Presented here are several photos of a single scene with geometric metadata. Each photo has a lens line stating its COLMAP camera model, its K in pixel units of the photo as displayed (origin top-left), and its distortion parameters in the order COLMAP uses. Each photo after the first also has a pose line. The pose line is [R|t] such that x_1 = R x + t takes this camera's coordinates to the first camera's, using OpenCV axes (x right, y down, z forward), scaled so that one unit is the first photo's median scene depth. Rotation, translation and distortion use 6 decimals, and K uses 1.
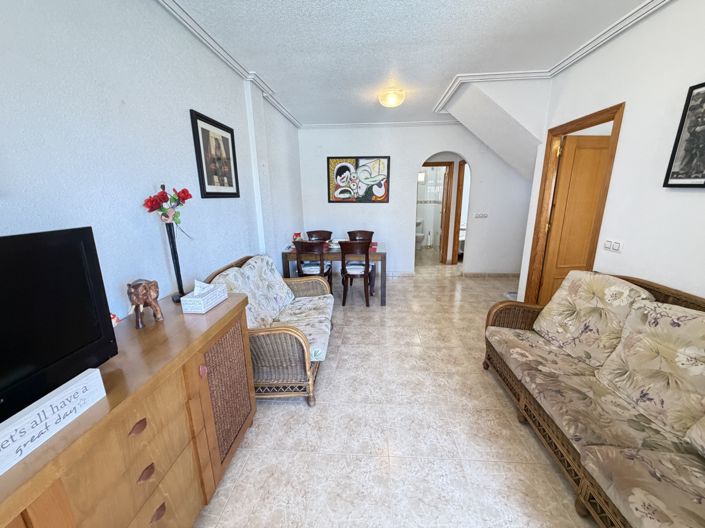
lens RADIAL K [[281.9, 0, 352.3], [0, 281.9, 265.3], [0, 0, 1]] dist [0.001687, -0.000033]
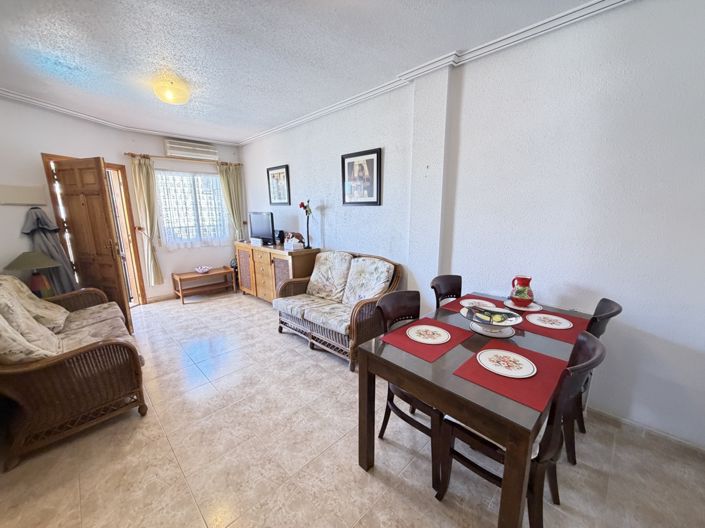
lens RADIAL K [[281.9, 0, 351.2], [0, 281.9, 261.3], [0, 0, 1]] dist [0.001687, -0.000033]
pose [[-0.658231, 0.133283, -0.740923, 0.528250], [-0.191455, 0.922205, 0.335981, -0.372513], [0.728064, 0.363006, -0.581506, 1.570592]]
